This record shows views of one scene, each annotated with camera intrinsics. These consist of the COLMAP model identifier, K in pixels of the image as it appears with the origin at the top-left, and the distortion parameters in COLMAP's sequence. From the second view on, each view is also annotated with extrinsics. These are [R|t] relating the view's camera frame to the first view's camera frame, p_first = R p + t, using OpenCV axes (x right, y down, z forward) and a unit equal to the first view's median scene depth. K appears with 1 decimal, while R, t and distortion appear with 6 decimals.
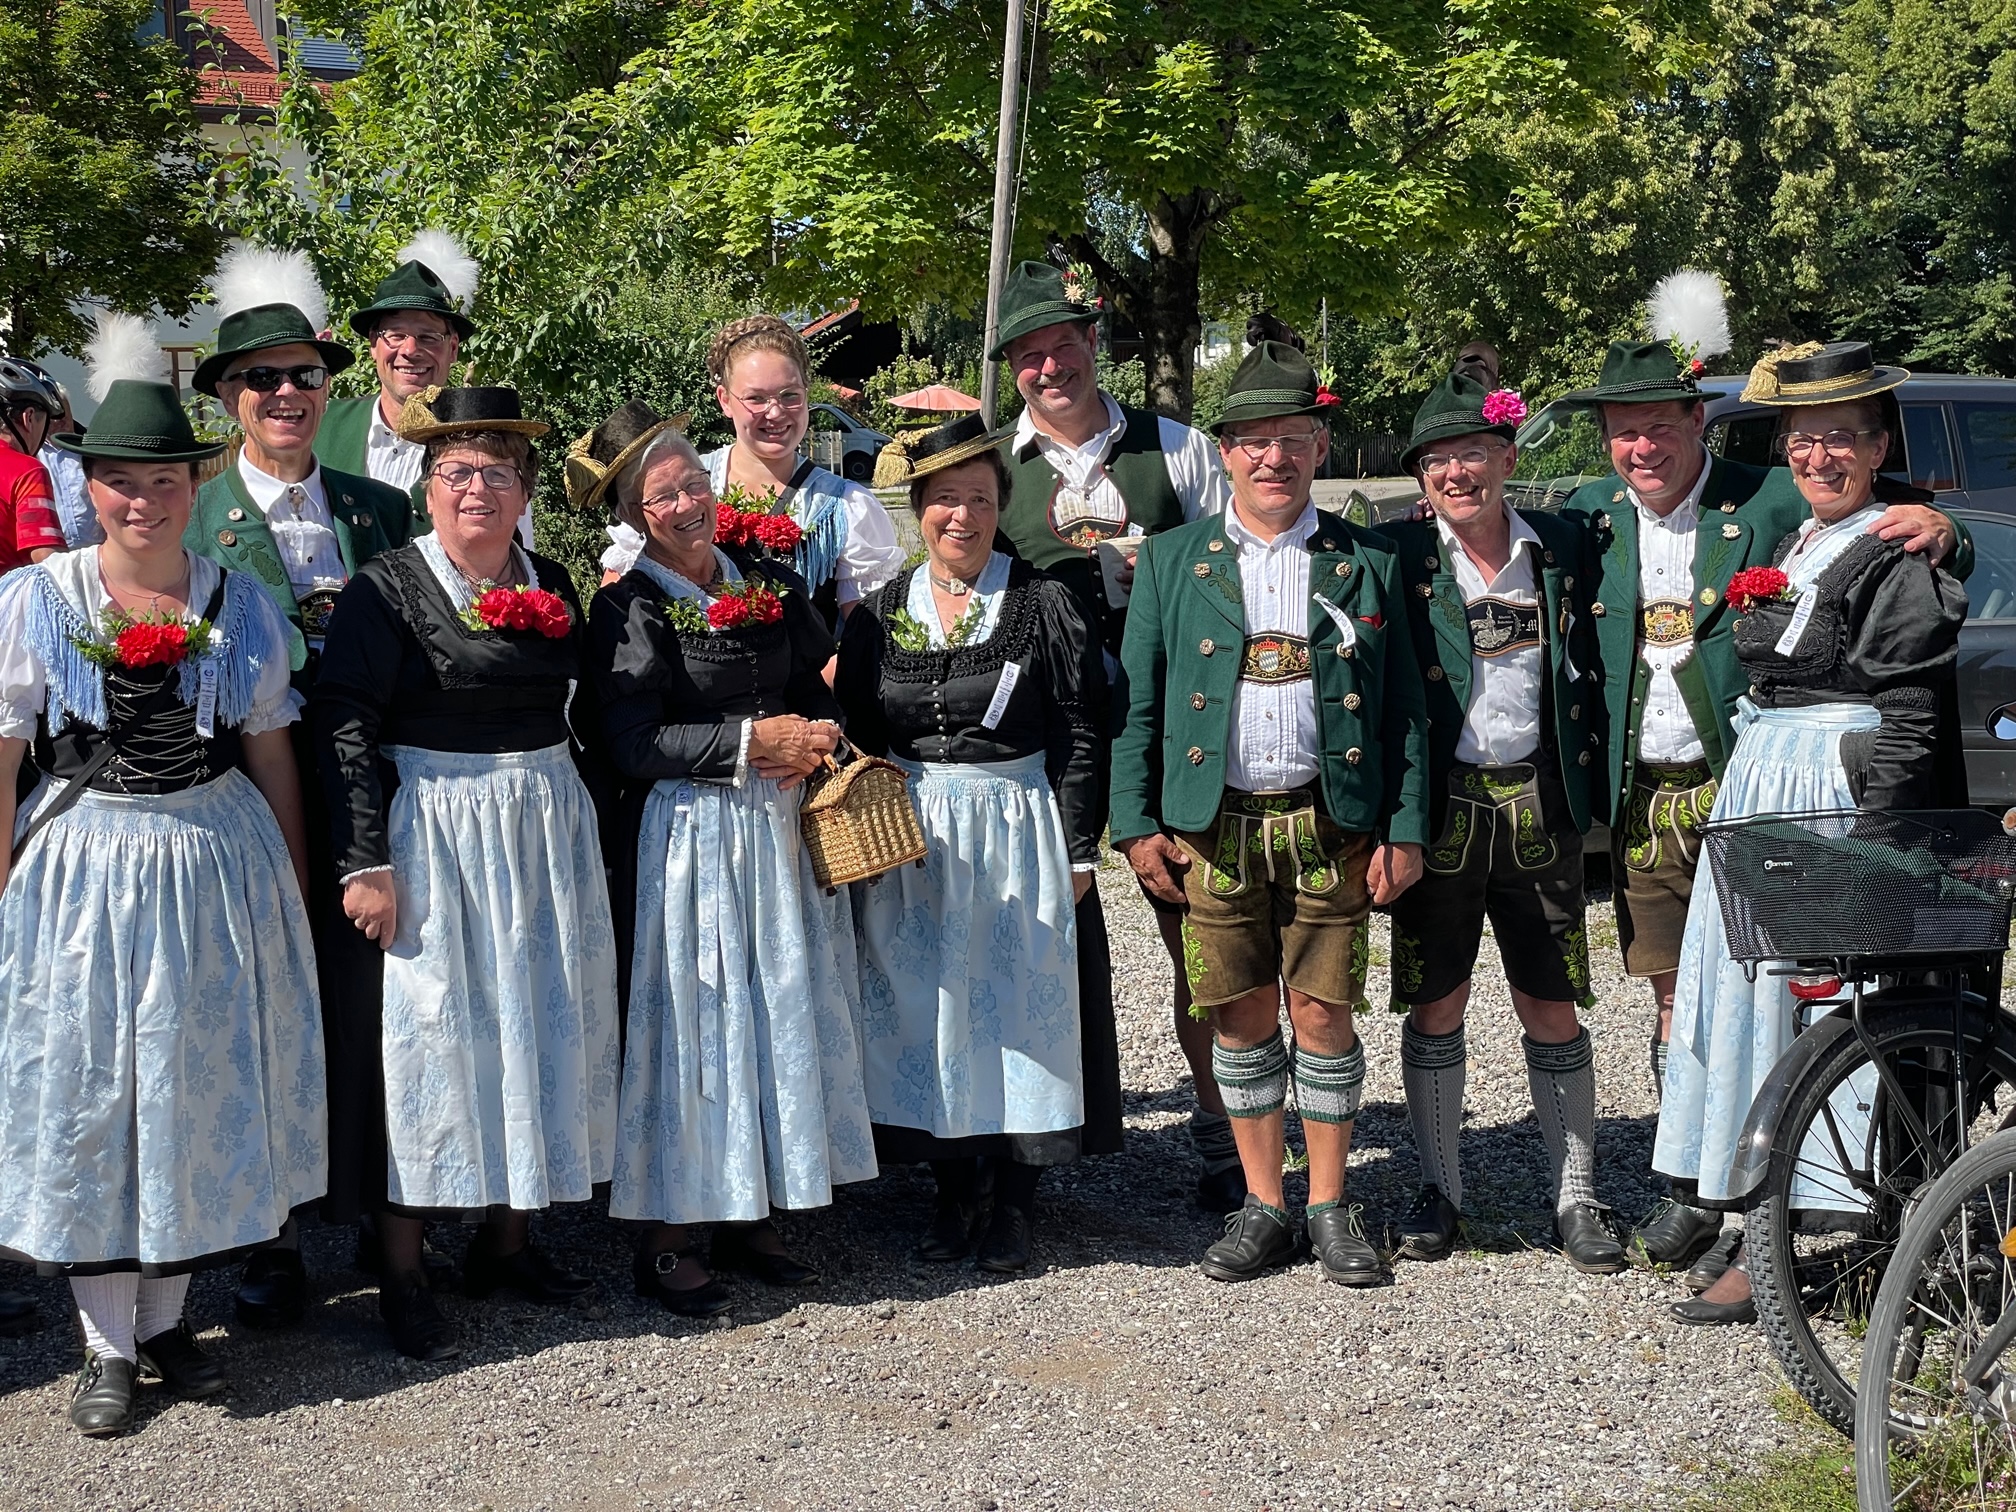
lens RADIAL K [[2985.4, 0, 1008.0], [0, 2985.4, 756.0], [0, 0, 1]] dist [0.124503, -0.079982]
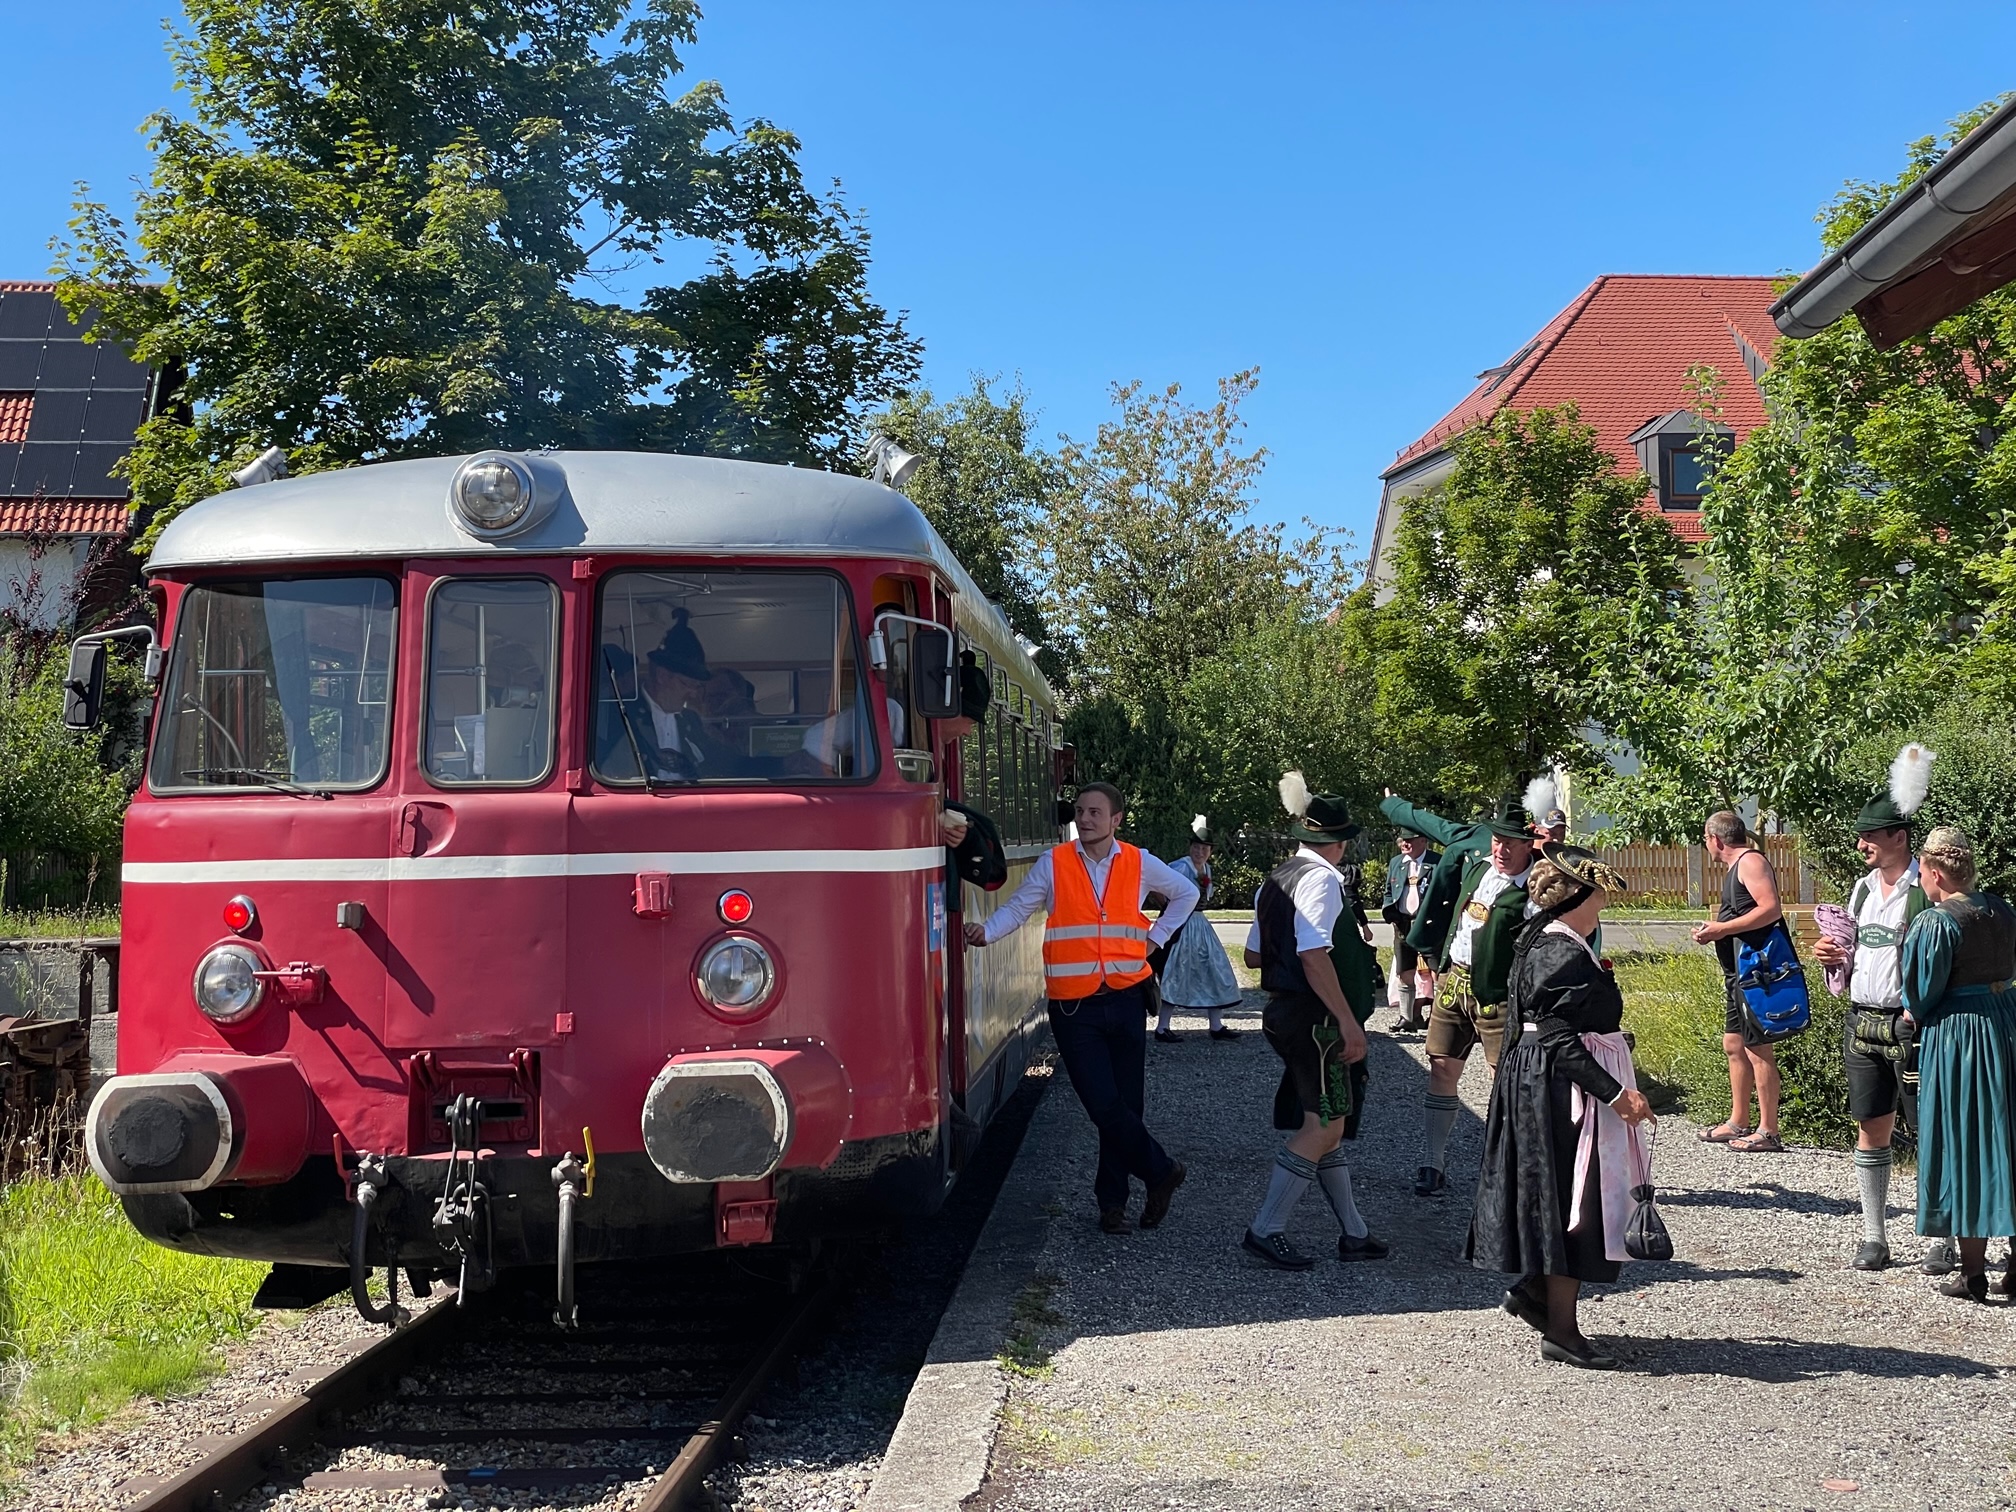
lens RADIAL K [[3047.4, 0, 1008.0], [0, 3047.4, 756.0], [0, 0, 1]] dist [0.182411, 0.039881]
pose [[0.868501, 0.004148, -0.495670, 0.495639], [-0.067878, 0.991540, -0.110636, 0.060987], [0.491018, 0.129733, 0.861436, -0.813057]]
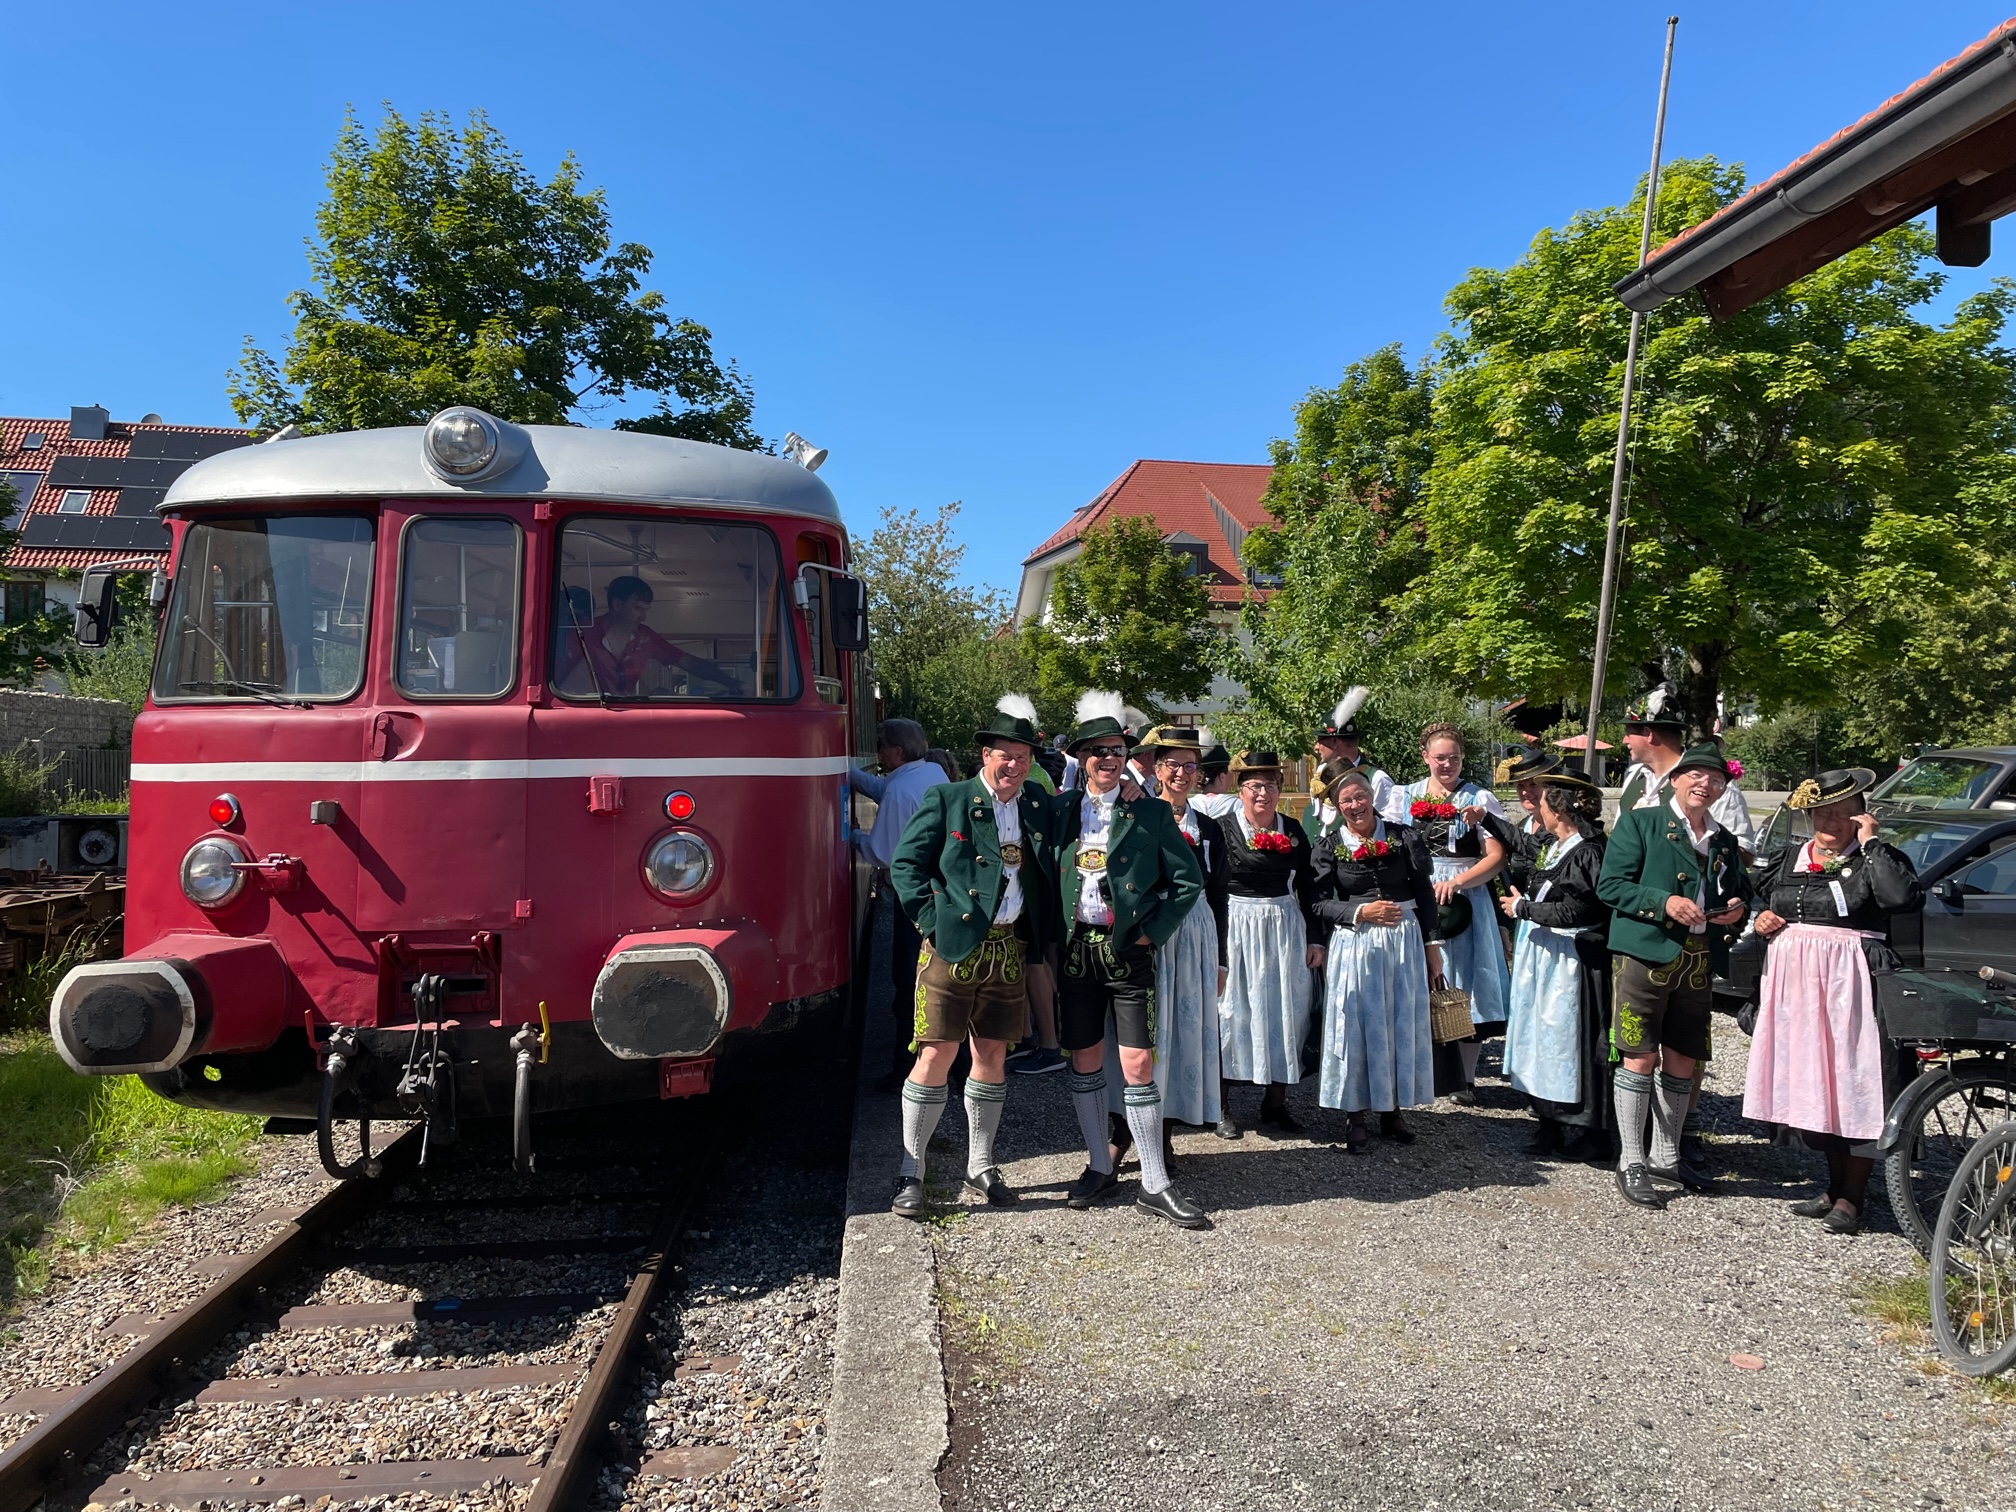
lens RADIAL K [[1519.0, 0, 1022.4], [0, 1519.0, 746.1], [0, 0, 1]] dist [0.110155, -0.145650]
pose [[0.928956, 0.020268, -0.369634, 0.065560], [-0.061438, 0.993094, -0.099951, 0.010310], [0.365055, 0.115560, 0.923786, -0.210768]]
